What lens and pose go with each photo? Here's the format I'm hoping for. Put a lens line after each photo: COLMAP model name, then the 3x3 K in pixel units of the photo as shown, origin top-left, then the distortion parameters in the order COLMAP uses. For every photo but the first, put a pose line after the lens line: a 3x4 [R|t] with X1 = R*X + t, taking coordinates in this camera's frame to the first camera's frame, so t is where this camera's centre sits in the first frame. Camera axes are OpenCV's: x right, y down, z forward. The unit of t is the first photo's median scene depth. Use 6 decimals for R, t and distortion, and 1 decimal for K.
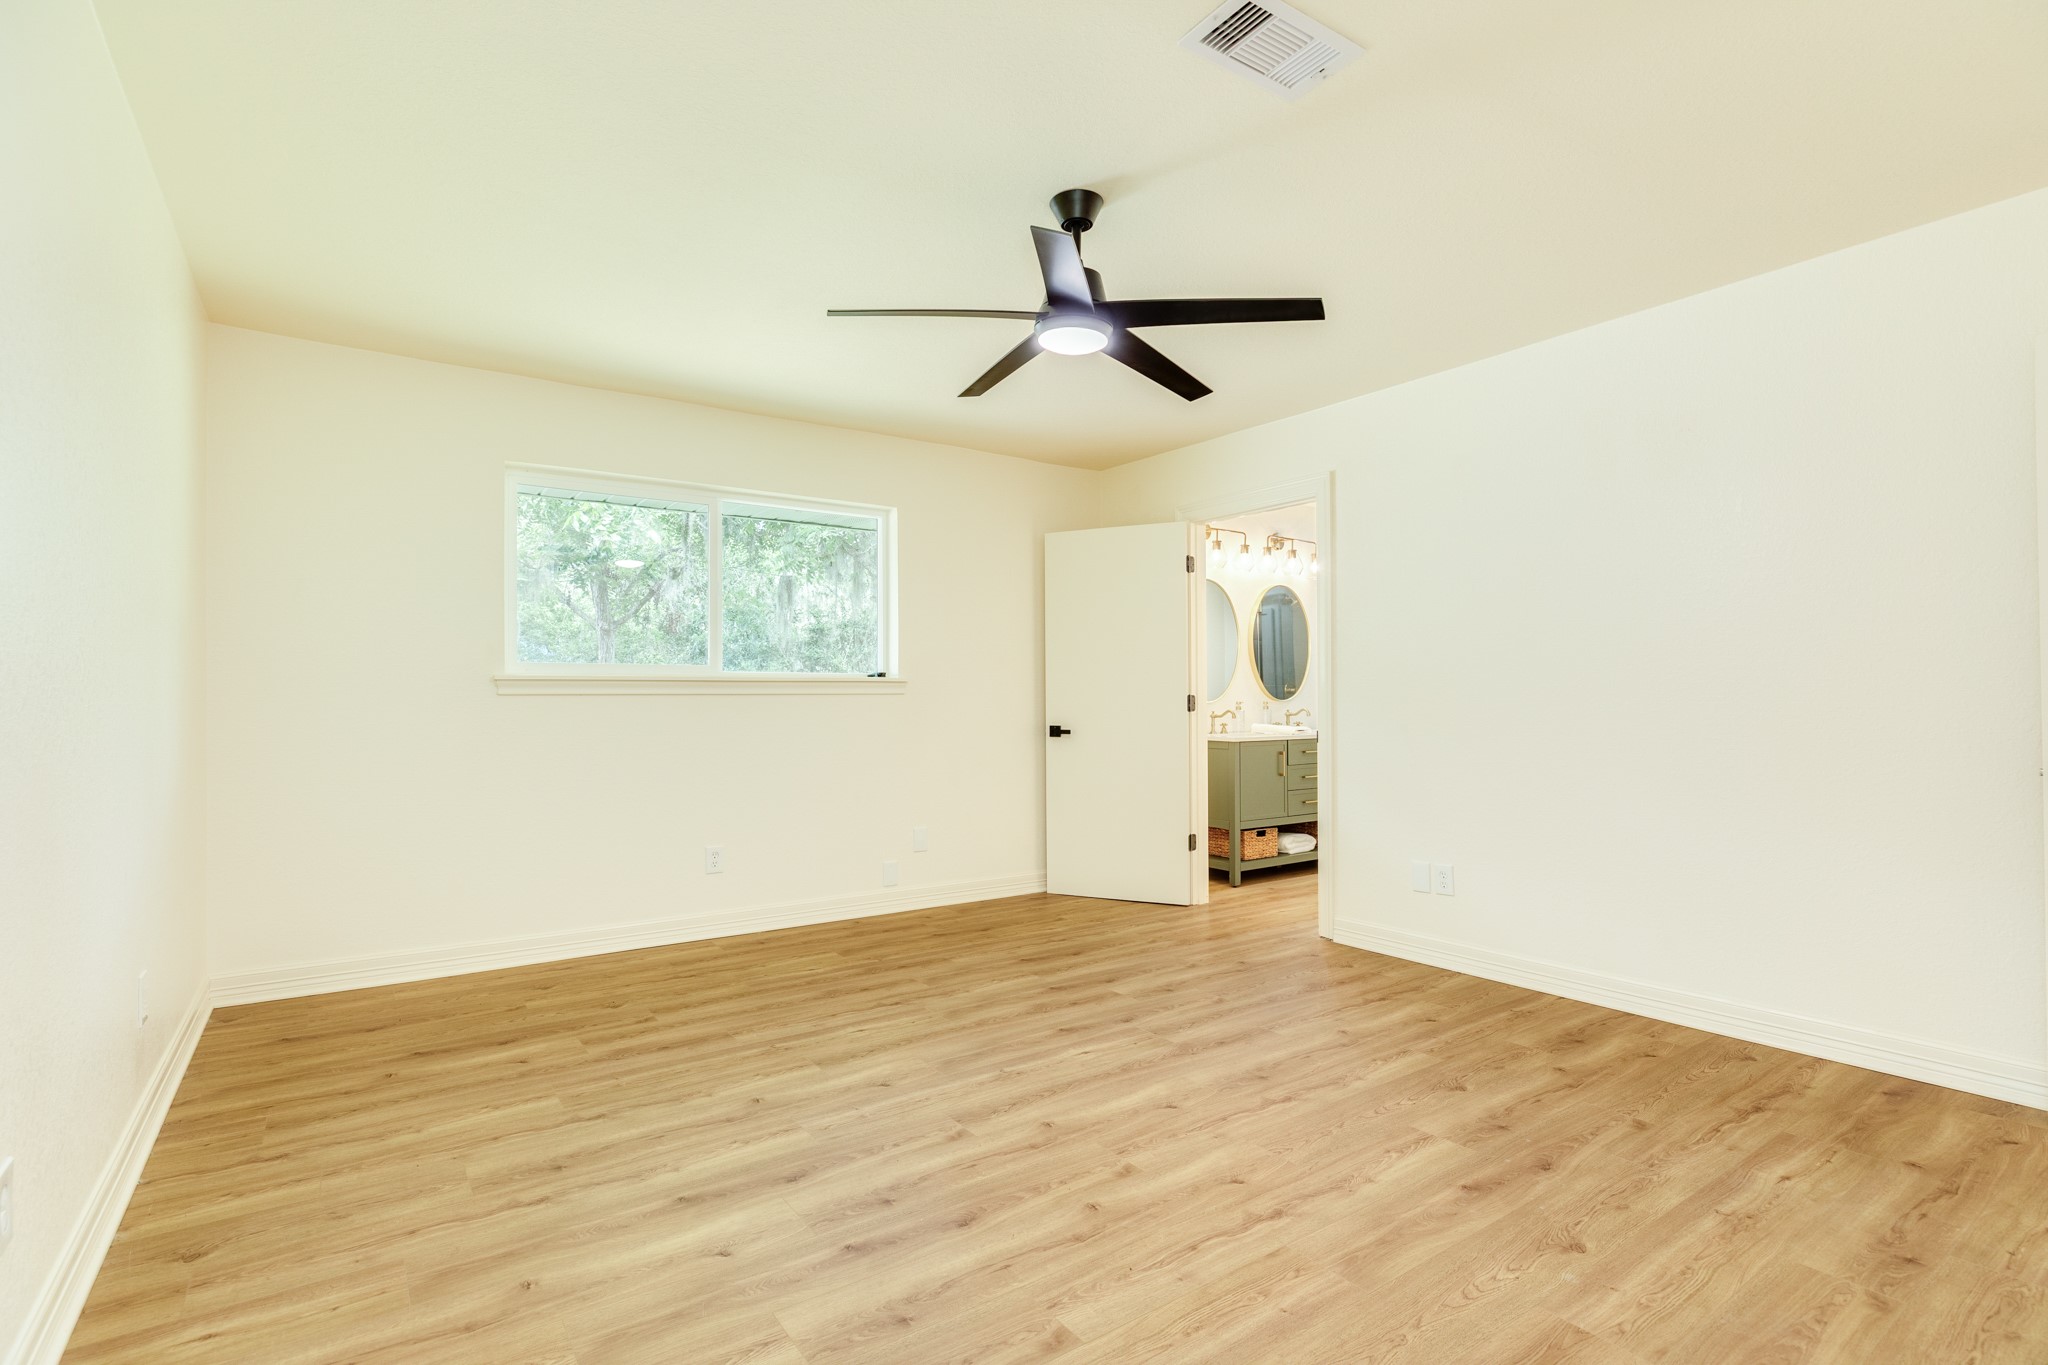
lens RADIAL K [[1029.7, 0, 1012.0], [0, 1029.7, 673.9], [0, 0, 1]] dist [-0.017392, 0.005125]
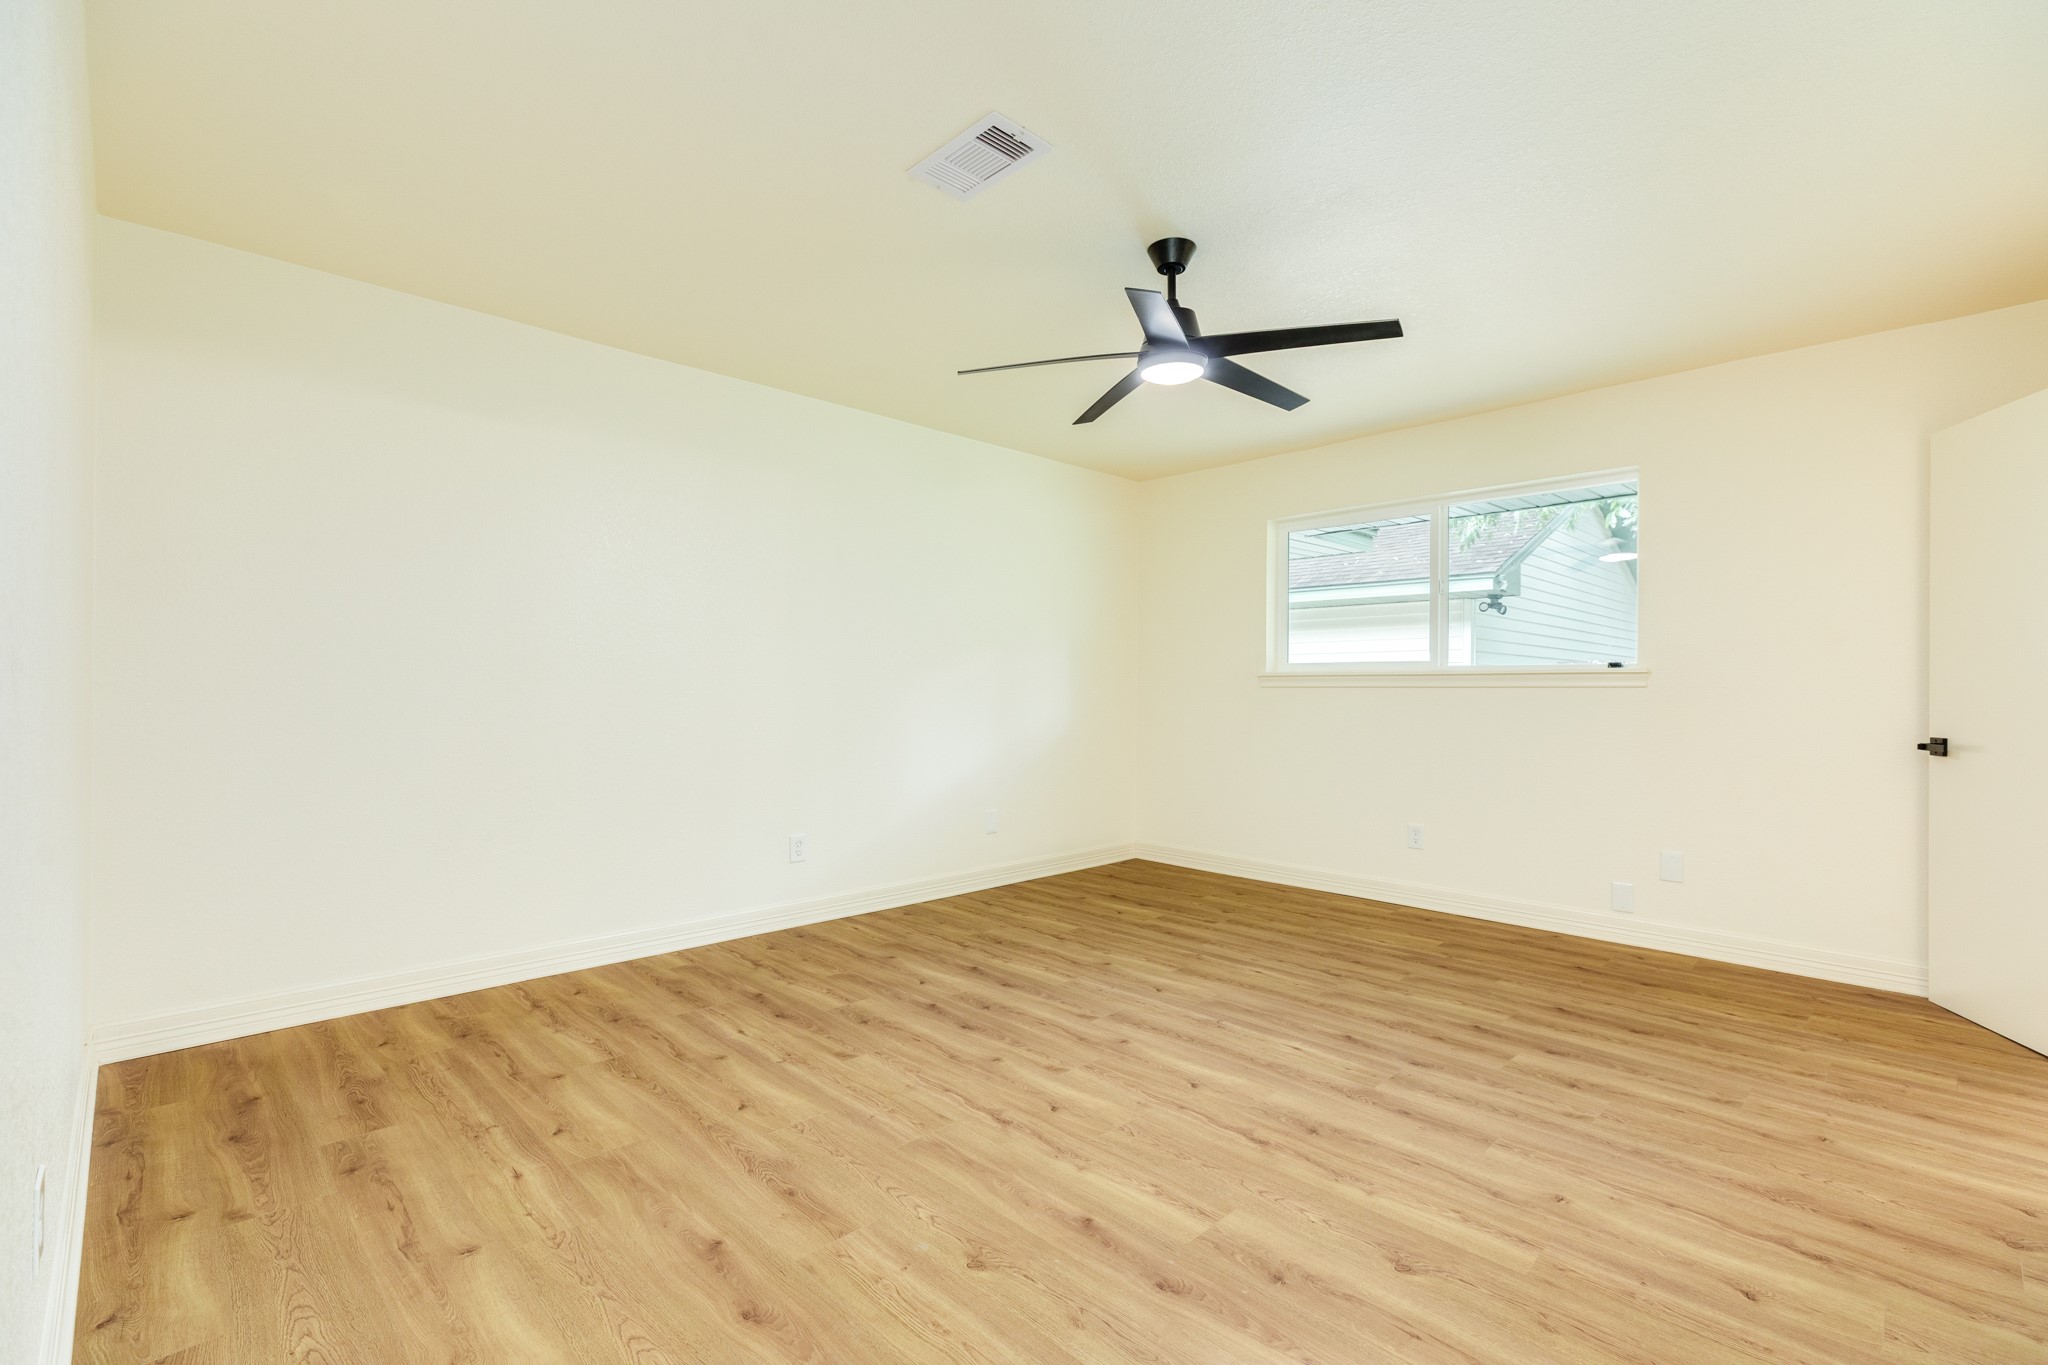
lens RADIAL K [[1029.7, 0, 1021.7], [0, 1029.7, 674.7], [0, 0, 1]] dist [-0.017392, 0.005125]
pose [[0.091975, -0.007604, -0.995732, 0.978547], [0.011474, 0.999913, -0.006577, 0.015424], [0.995695, -0.010820, 0.092055, 0.624729]]
